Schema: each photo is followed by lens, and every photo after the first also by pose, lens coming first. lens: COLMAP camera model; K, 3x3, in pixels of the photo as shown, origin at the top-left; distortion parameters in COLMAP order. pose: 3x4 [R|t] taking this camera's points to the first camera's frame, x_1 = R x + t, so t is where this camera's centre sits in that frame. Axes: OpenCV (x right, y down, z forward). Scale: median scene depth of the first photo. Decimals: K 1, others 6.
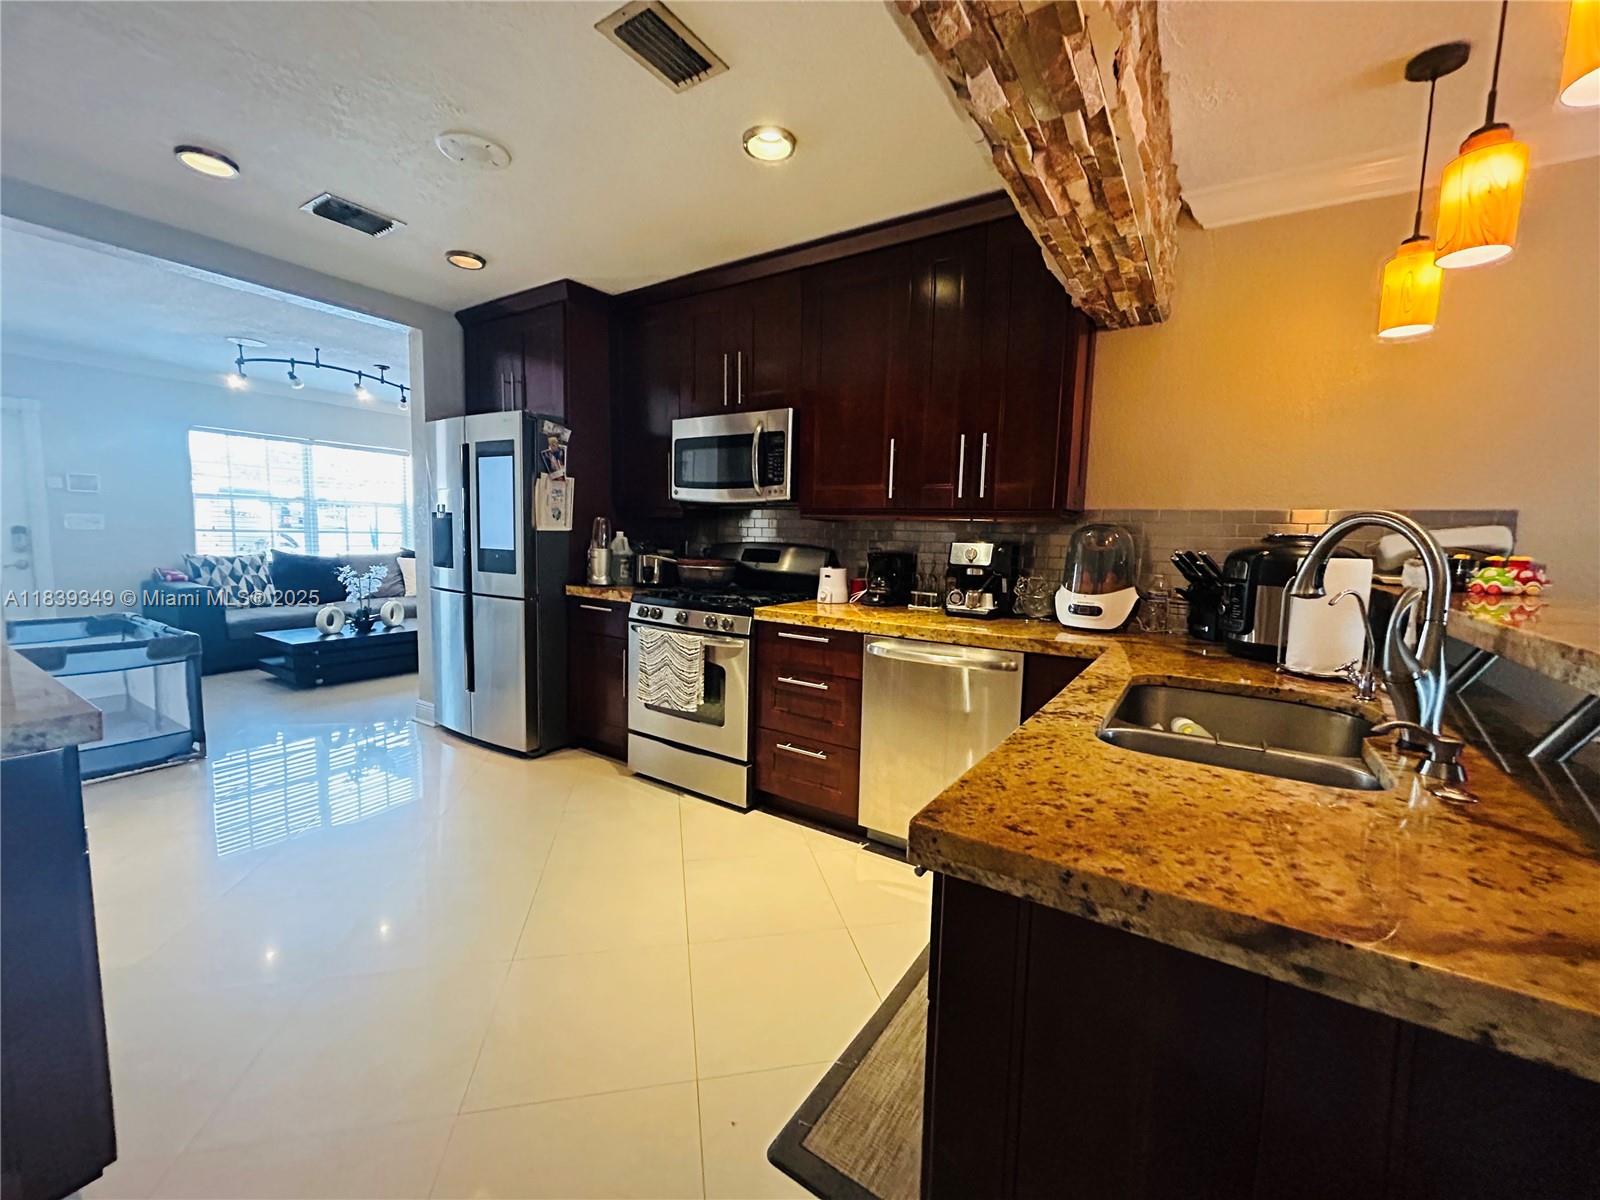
lens RADIAL K [[643.6, 0, 795.1], [0, 643.6, 598.2], [0, 0, 1]] dist [-0.000696, -0.000315]
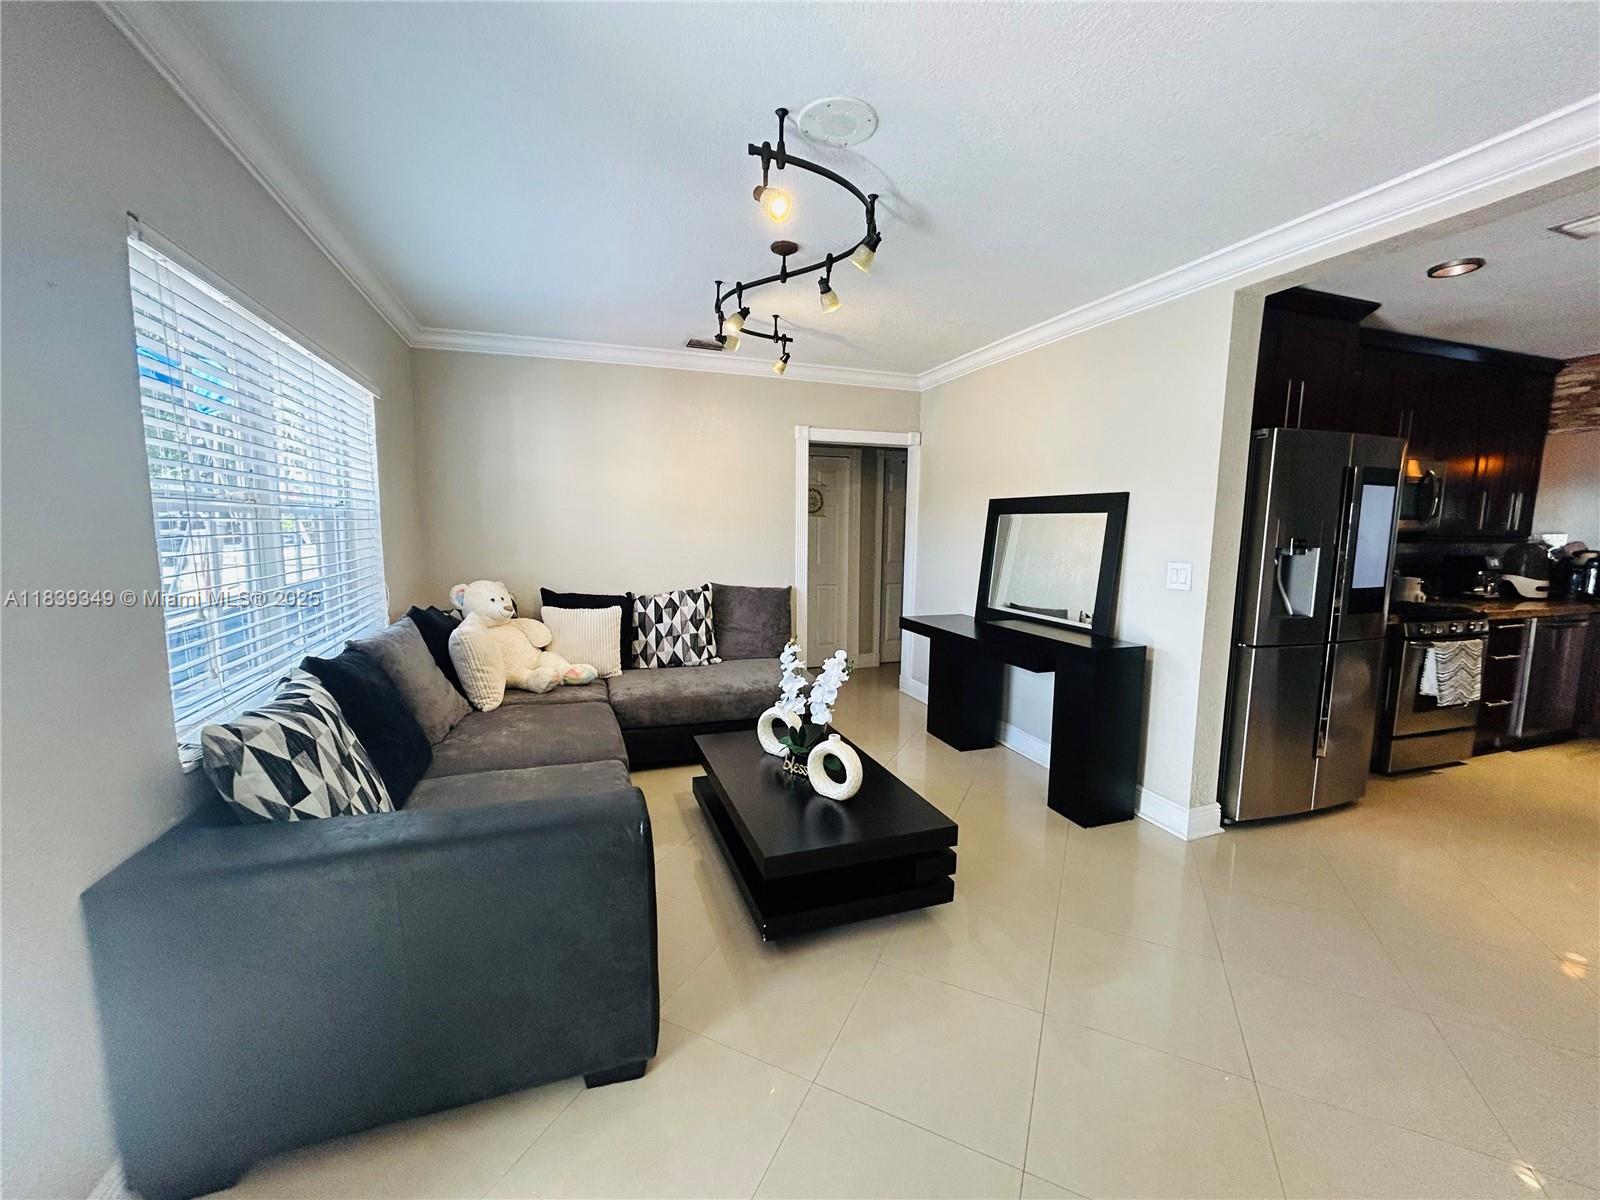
lens RADIAL K [[643.6, 0, 795.1], [0, 643.6, 598.2], [0, 0, 1]] dist [-0.000696, -0.000315]
pose [[0.601471, -0.110026, 0.791282, -1.782765], [0.085739, 0.993640, 0.072992, -0.210566], [-0.794281, 0.023941, 0.607079, 1.178412]]
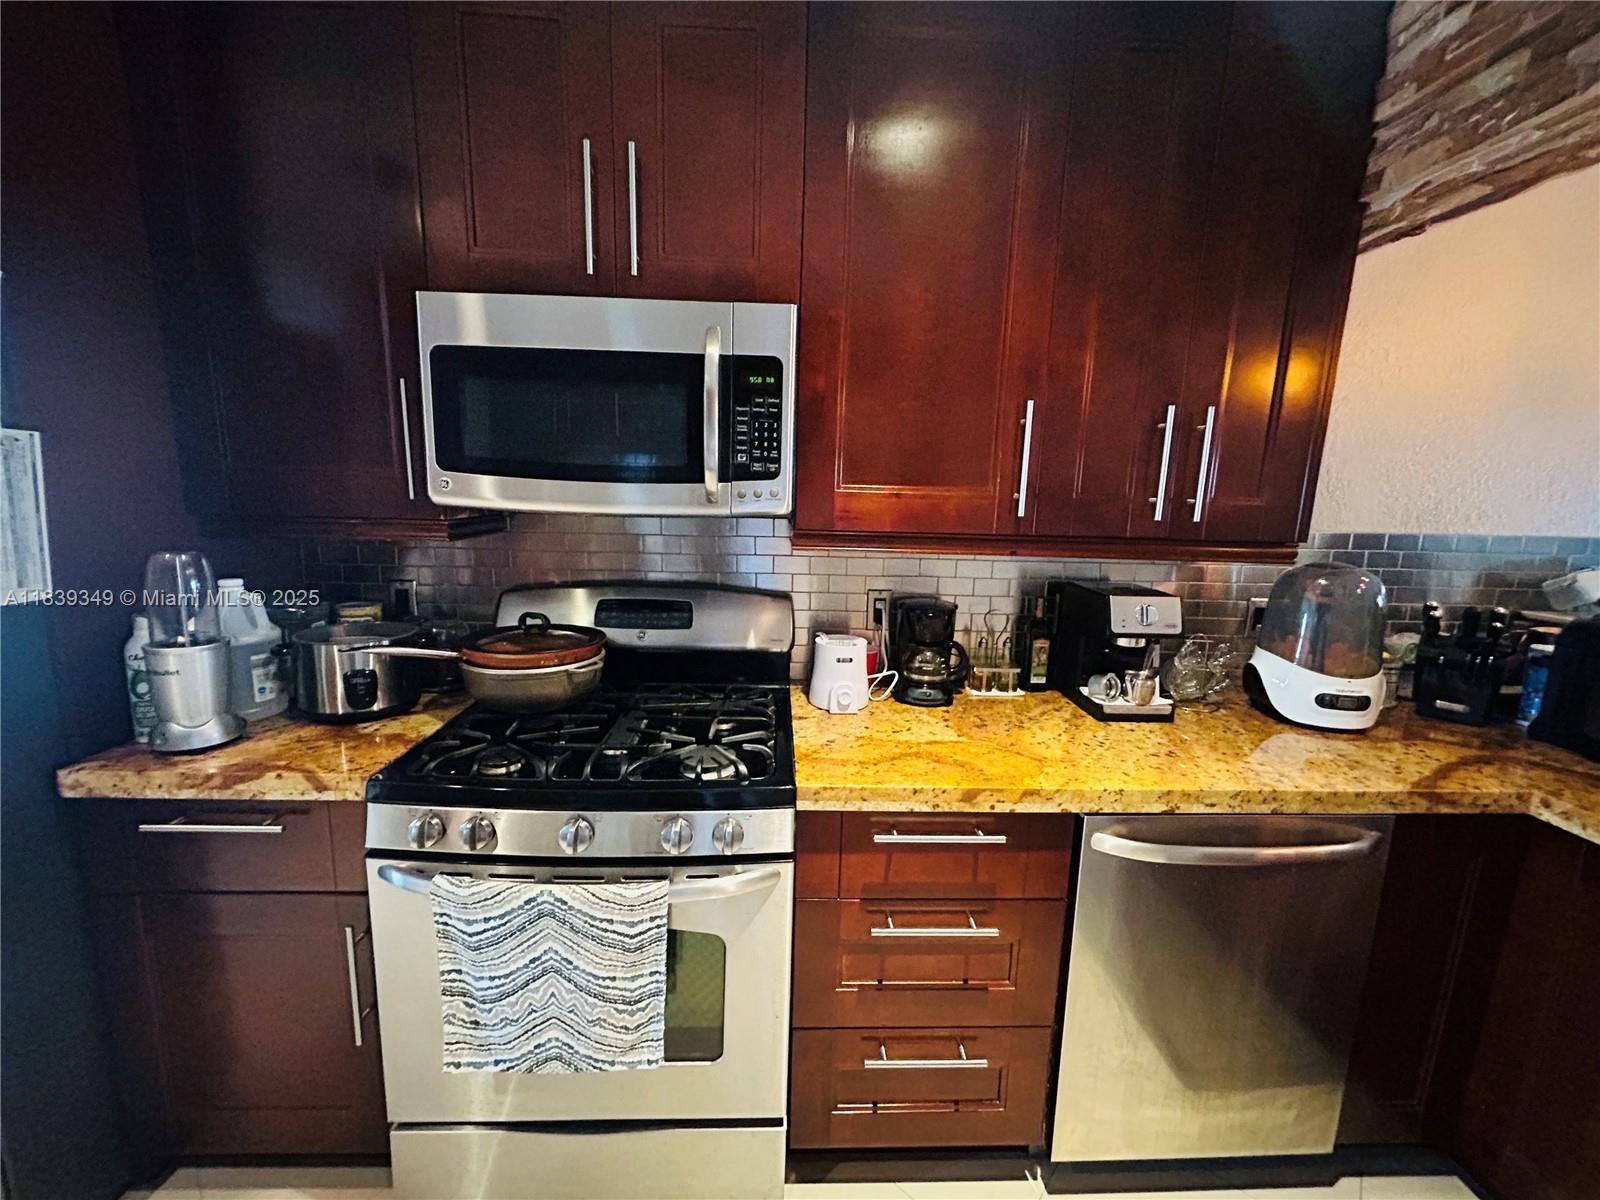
lens RADIAL K [[643.6, 0, 795.1], [0, 643.6, 598.2], [0, 0, 1]] dist [-0.000696, -0.000315]
pose [[0.808472, -0.100921, 0.579817, -0.261956], [0.054309, 0.993777, 0.097248, -0.129834], [-0.586024, -0.047133, 0.808922, 0.588822]]
